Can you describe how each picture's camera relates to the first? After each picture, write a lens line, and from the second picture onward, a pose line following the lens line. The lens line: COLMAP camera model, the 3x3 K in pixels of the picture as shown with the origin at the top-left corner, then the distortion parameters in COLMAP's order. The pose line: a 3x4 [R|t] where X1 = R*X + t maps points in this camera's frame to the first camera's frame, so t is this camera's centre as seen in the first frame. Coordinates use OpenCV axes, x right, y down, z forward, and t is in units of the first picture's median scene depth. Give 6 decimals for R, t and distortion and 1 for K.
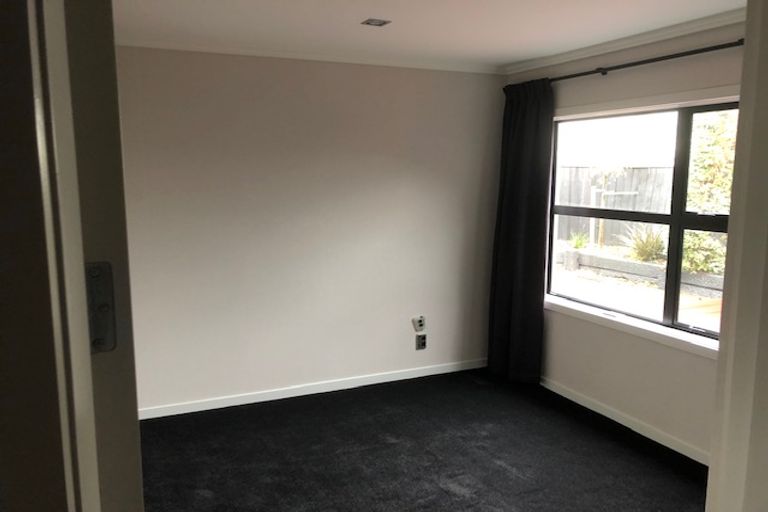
lens RADIAL K [[616.1, 0, 384.1], [0, 616.1, 256.8], [0, 0, 1]] dist [0.004914, -0.000659]
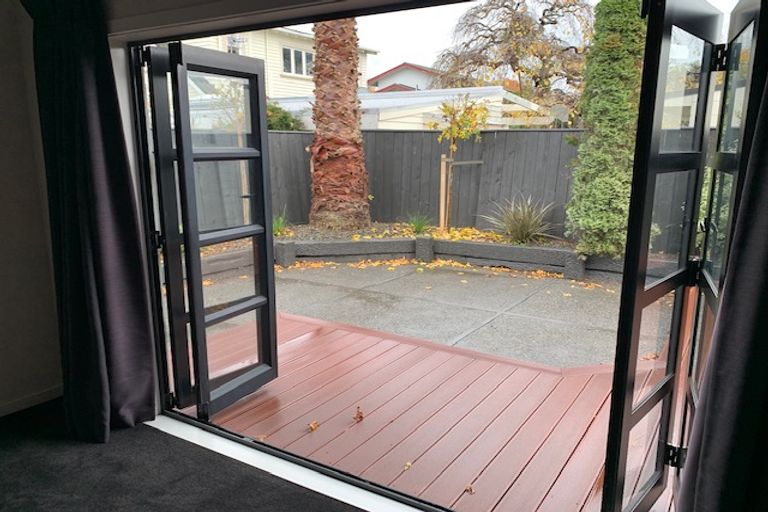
lens RADIAL K [[579.0, 0, 383.9], [0, 579.0, 258.4], [0, 0, 1]] dist [-0.006909, -0.006412]
pose [[0.842235, -0.099887, 0.529777, -0.141682], [0.070162, 0.994637, 0.075991, -0.044281], [-0.534526, -0.026831, 0.844726, 0.417947]]
